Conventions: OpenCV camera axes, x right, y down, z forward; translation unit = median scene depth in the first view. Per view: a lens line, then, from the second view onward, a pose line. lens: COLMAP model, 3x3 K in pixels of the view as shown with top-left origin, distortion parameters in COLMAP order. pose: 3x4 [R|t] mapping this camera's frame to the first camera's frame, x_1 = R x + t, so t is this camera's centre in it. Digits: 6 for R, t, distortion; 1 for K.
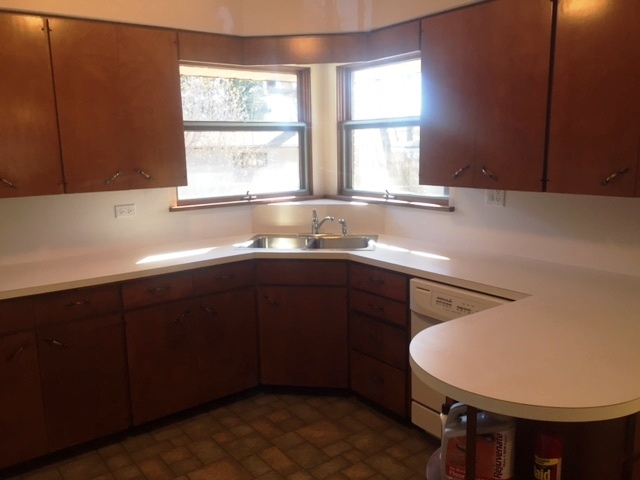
lens RADIAL K [[537.7, 0, 323.6], [0, 537.7, 240.3], [0, 0, 1]] dist [0.005761, -0.024925]
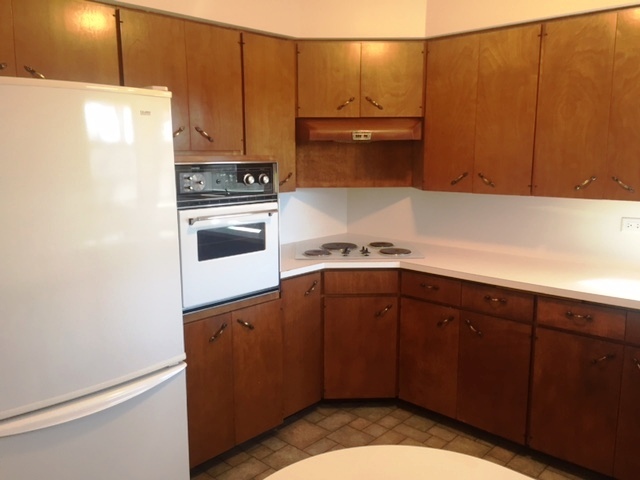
lens RADIAL K [[537.7, 0, 317.3], [0, 537.7, 237.5], [0, 0, 1]] dist [0.005761, -0.024925]
pose [[0.156142, 0.173729, -0.972336, 0.414220], [-0.168451, 0.974673, 0.147096, -0.082682], [0.973265, 0.140823, 0.181452, 0.390690]]
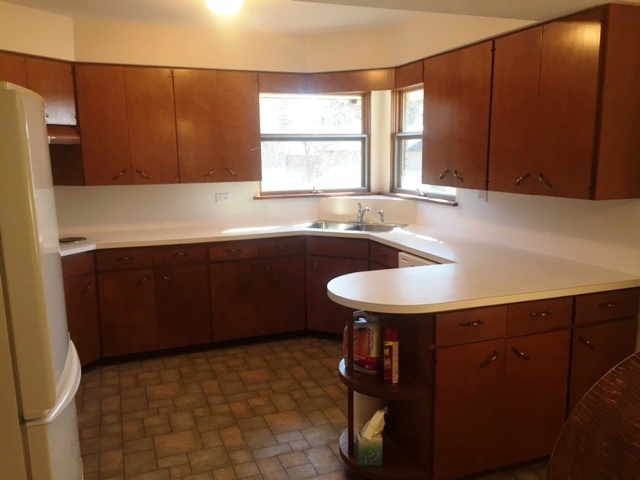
lens RADIAL K [[537.7, 0, 317.7], [0, 537.7, 244.3], [0, 0, 1]] dist [0.005761, -0.024925]
pose [[0.958576, 0.057913, -0.278888, 0.298629], [-0.056920, 0.998311, 0.011662, 0.040973], [0.279093, 0.004696, 0.960253, -0.318561]]
